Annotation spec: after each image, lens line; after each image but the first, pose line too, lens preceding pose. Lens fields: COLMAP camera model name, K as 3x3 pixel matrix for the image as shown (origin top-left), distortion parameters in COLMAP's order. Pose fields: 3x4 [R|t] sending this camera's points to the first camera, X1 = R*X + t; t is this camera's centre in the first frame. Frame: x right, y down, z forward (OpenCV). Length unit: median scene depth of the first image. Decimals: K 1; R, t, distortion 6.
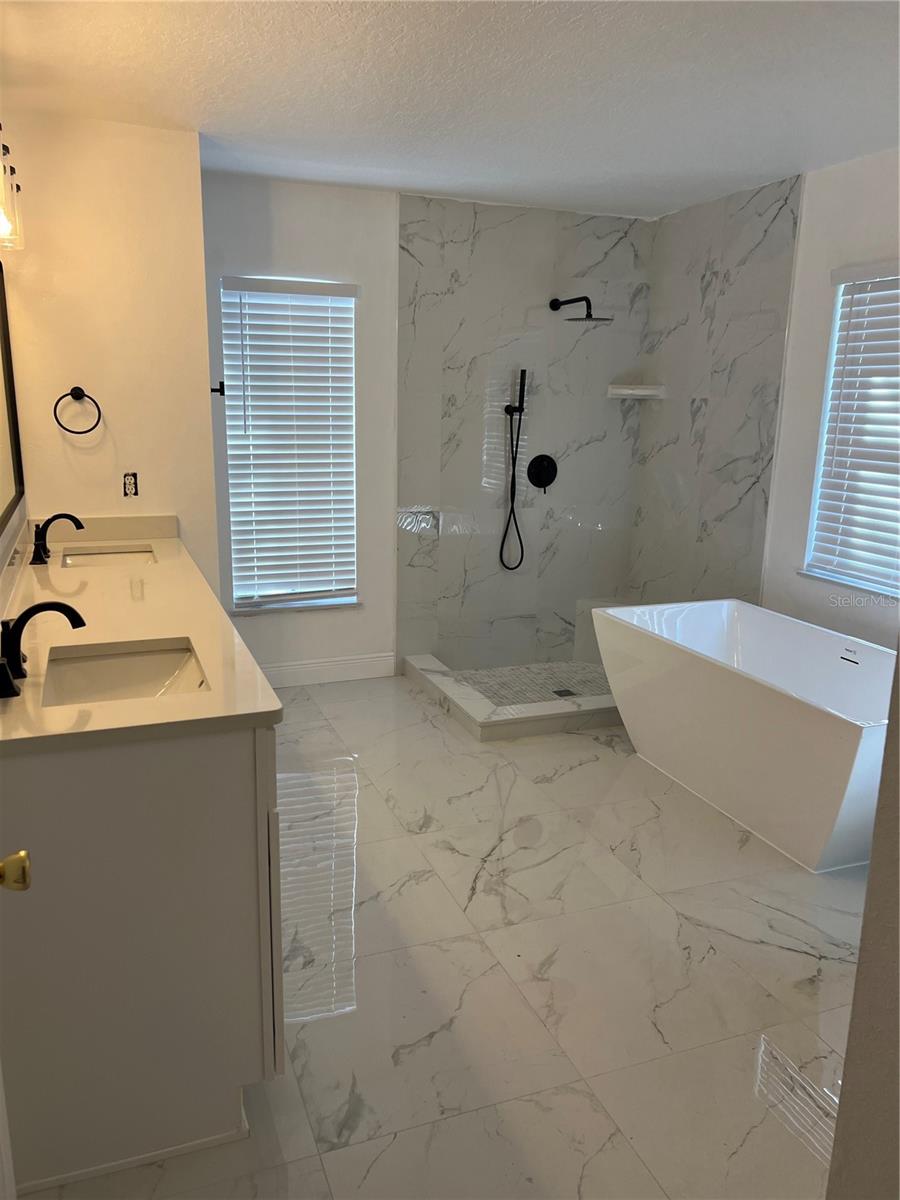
lens RADIAL K [[907.5, 0, 443.0], [0, 907.5, 597.9], [0, 0, 1]] dist [0.048525, -0.056076]
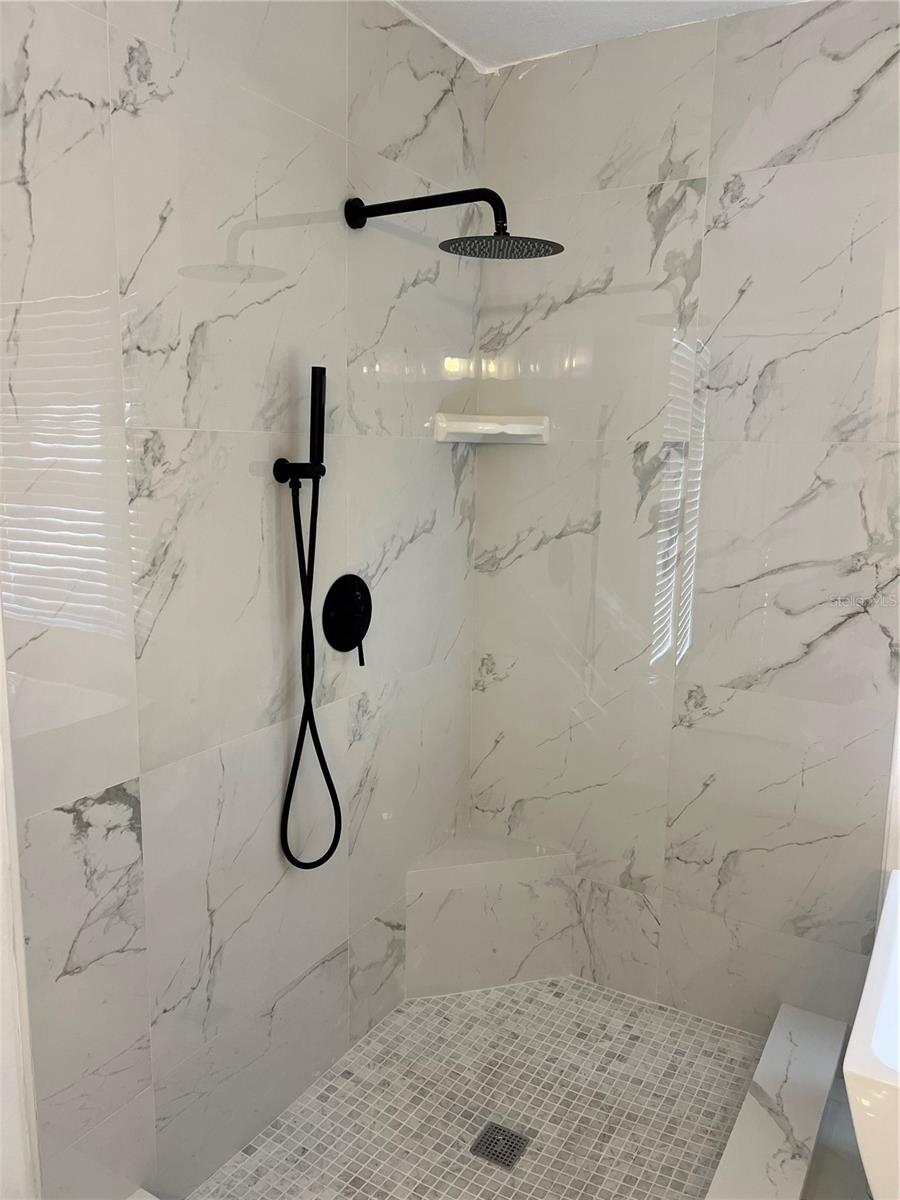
lens RADIAL K [[907.5, 0, 449.1], [0, 907.5, 605.8], [0, 0, 1]] dist [0.048525, -0.056076]
pose [[0.784571, -0.112997, 0.609655, -0.119952], [0.131993, 0.991154, 0.013844, -0.158248], [-0.605827, 0.069609, 0.792546, 0.709451]]
